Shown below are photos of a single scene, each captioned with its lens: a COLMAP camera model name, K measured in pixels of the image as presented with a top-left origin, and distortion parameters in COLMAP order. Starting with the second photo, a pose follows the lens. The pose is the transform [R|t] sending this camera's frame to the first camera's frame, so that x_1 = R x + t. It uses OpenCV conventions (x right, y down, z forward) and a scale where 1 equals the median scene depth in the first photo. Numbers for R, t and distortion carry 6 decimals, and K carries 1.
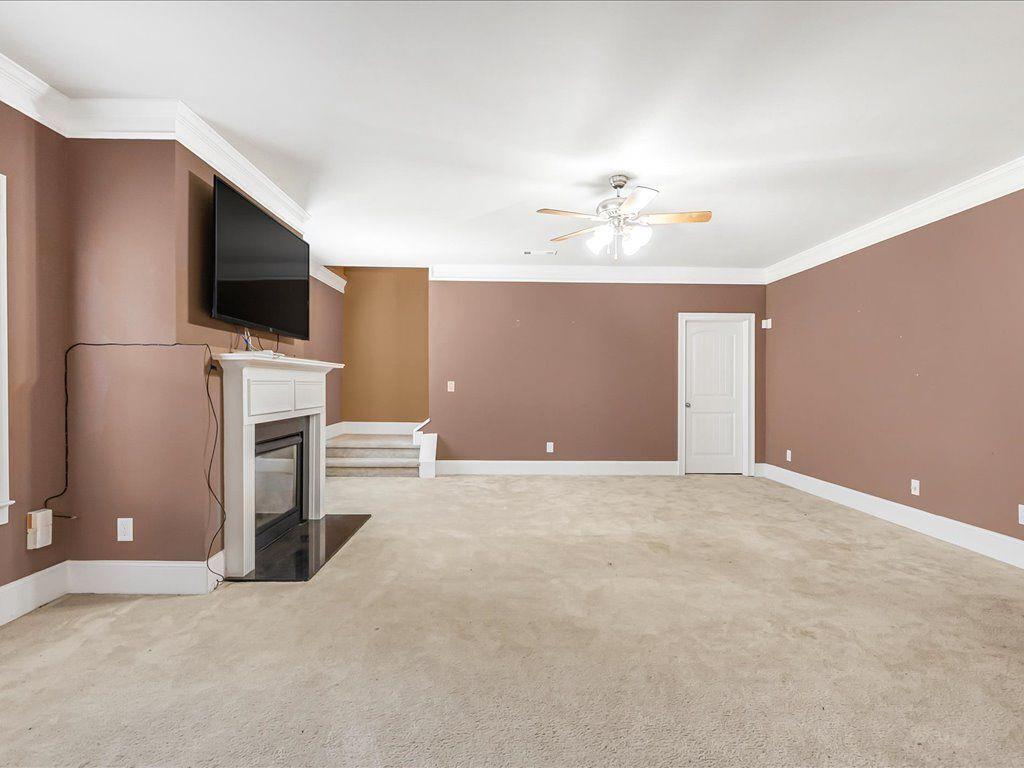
lens RADIAL K [[508.8, 0, 511.3], [0, 508.8, 385.6], [0, 0, 1]] dist [-0.003632, -0.000244]
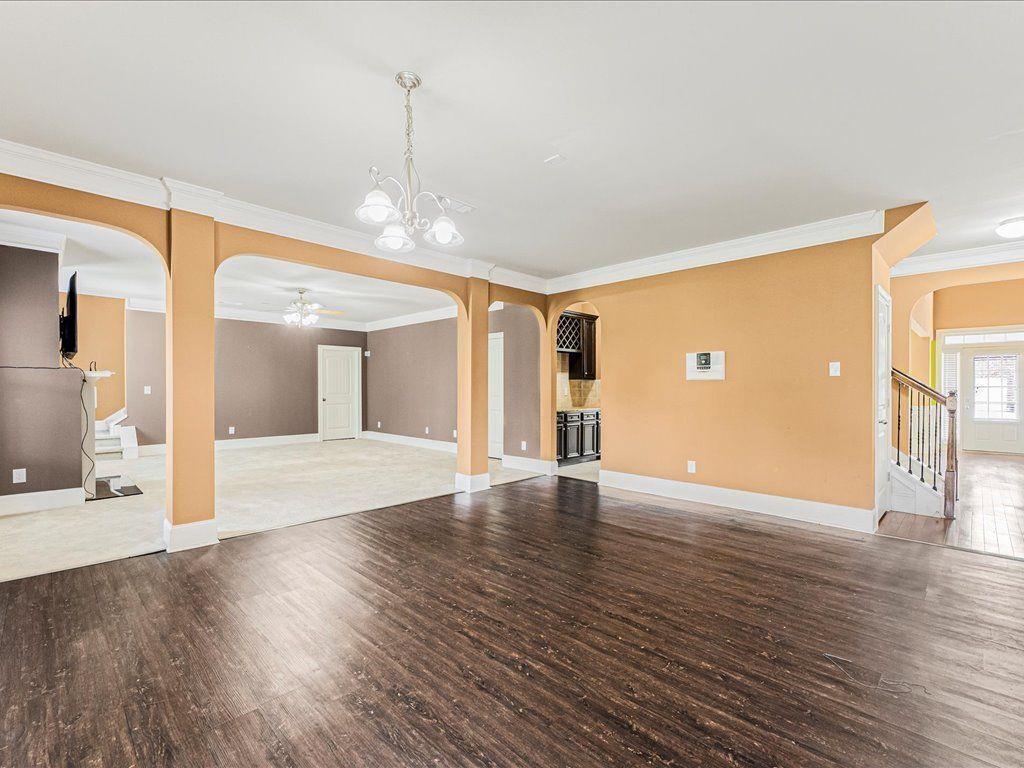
lens RADIAL K [[473.8, 0, 511.4], [0, 473.8, 388.2], [0, 0, 1]] dist [0.007200, -0.000171]
pose [[0.723204, -0.007219, 0.690597, -0.294504], [0.005064, 0.999974, 0.005151, -0.005538], [-0.690616, -0.000228, 0.723222, -0.574795]]
